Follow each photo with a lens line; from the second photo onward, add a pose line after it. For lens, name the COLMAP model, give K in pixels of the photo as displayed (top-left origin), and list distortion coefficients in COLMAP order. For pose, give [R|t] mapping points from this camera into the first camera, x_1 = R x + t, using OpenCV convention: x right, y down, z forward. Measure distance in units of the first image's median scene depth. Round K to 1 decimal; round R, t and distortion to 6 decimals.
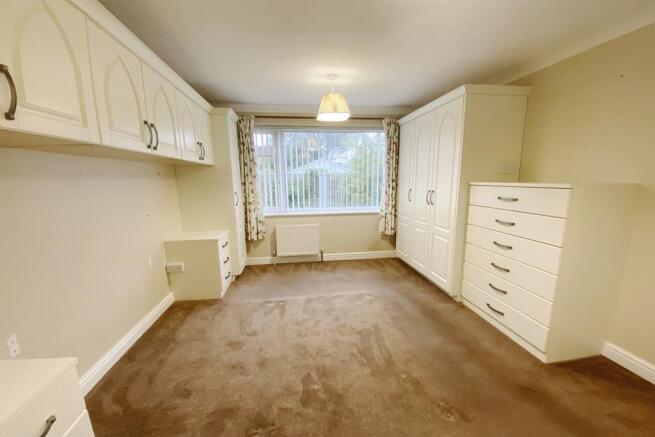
lens RADIAL K [[263.3, 0, 325.1], [0, 263.3, 223.7], [0, 0, 1]] dist [0.000380, -0.000543]
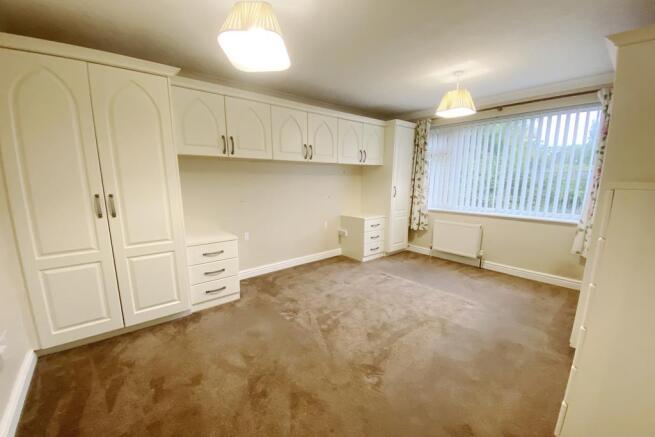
lens RADIAL K [[263.3, 0, 325.1], [0, 263.3, 223.7], [0, 0, 1]] dist [0.000380, -0.000543]
pose [[0.535705, 0.158153, -0.829462, 0.484311], [-0.150526, 0.984456, 0.090489, -0.007490], [0.830880, 0.076380, 0.551184, 0.050961]]
